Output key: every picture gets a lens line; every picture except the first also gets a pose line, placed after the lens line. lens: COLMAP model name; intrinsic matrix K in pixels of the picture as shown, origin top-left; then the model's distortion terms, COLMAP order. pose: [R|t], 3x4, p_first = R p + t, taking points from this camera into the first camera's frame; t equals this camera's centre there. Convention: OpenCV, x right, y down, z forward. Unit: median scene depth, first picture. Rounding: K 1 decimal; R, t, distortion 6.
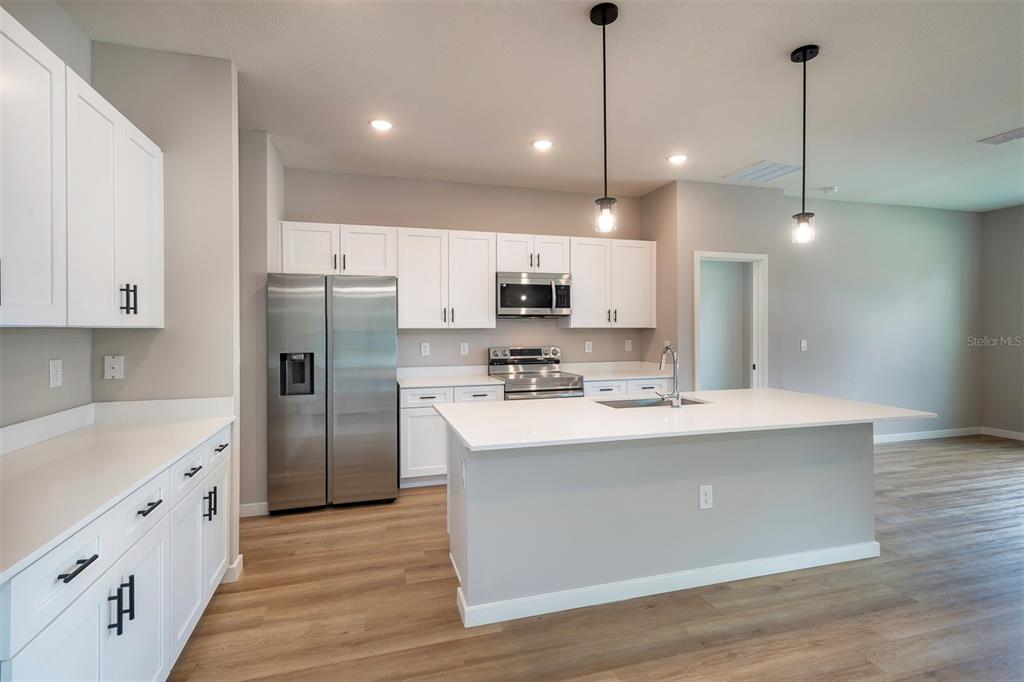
lens RADIAL K [[486.1, 0, 509.0], [0, 486.1, 334.6], [0, 0, 1]] dist [0.010390, -0.000623]
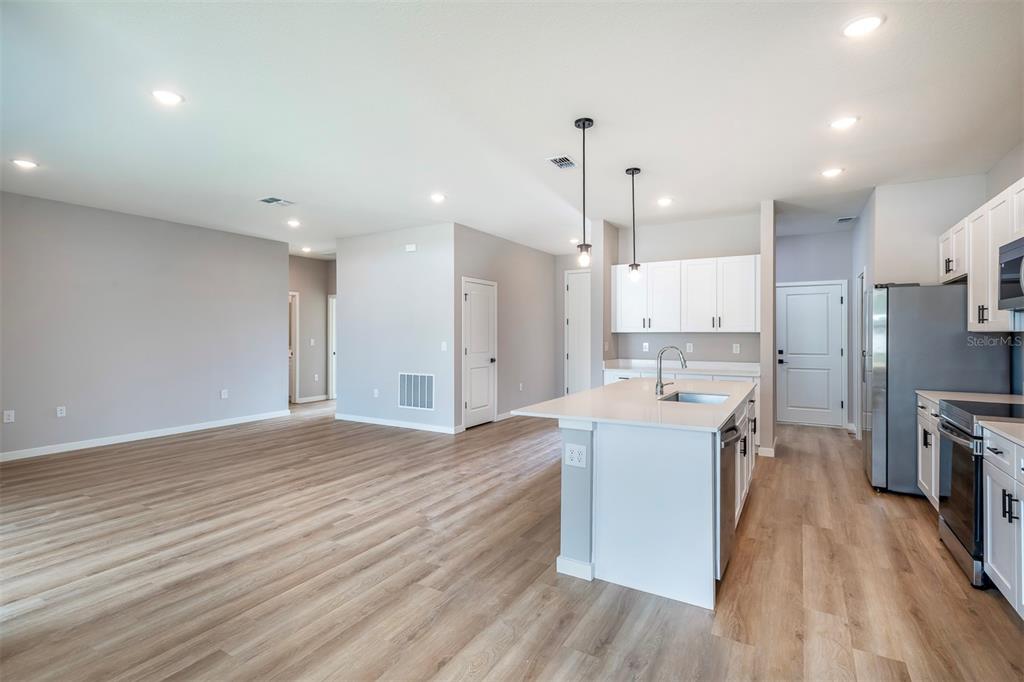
lens RADIAL K [[486.1, 0, 509.0], [0, 486.1, 335.7], [0, 0, 1]] dist [0.010390, -0.000623]
pose [[-0.732267, 0.009736, -0.680948, 0.958312], [0.001292, 0.999916, 0.012908, -0.013684], [0.681016, 0.008573, -0.732218, 1.063248]]
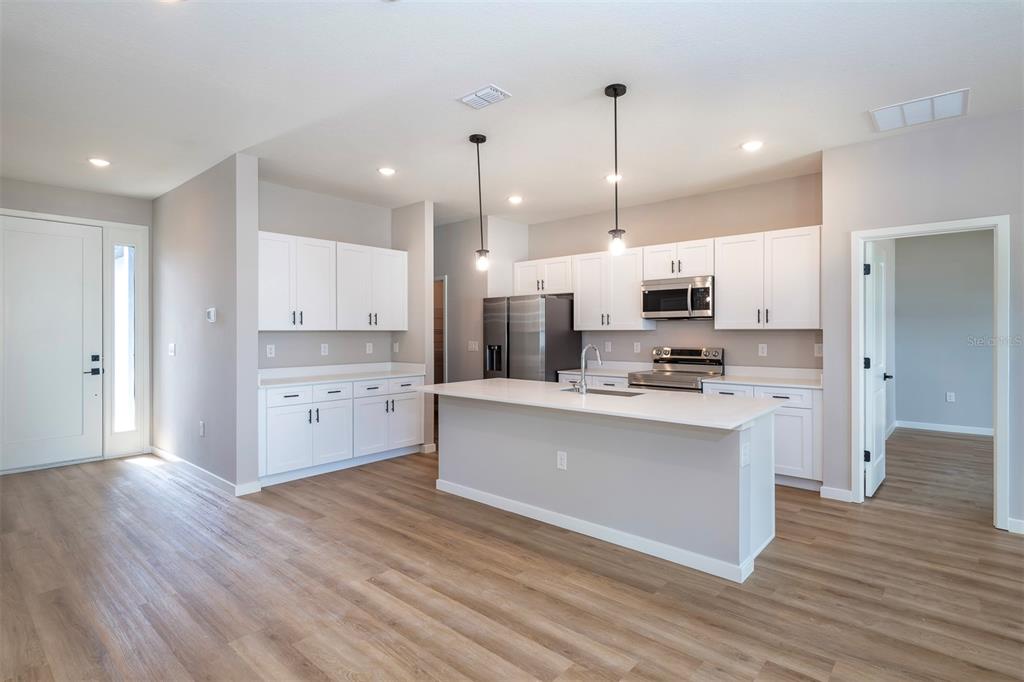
lens RADIAL K [[515.1, 0, 506.5], [0, 515.1, 336.8], [0, 0, 1]] dist [0.006668, -0.001113]
pose [[0.528925, 0.011663, -0.848588, 0.866616], [-0.008629, 0.999928, 0.008364, -0.003951], [0.848625, 0.002898, 0.528988, 0.084173]]
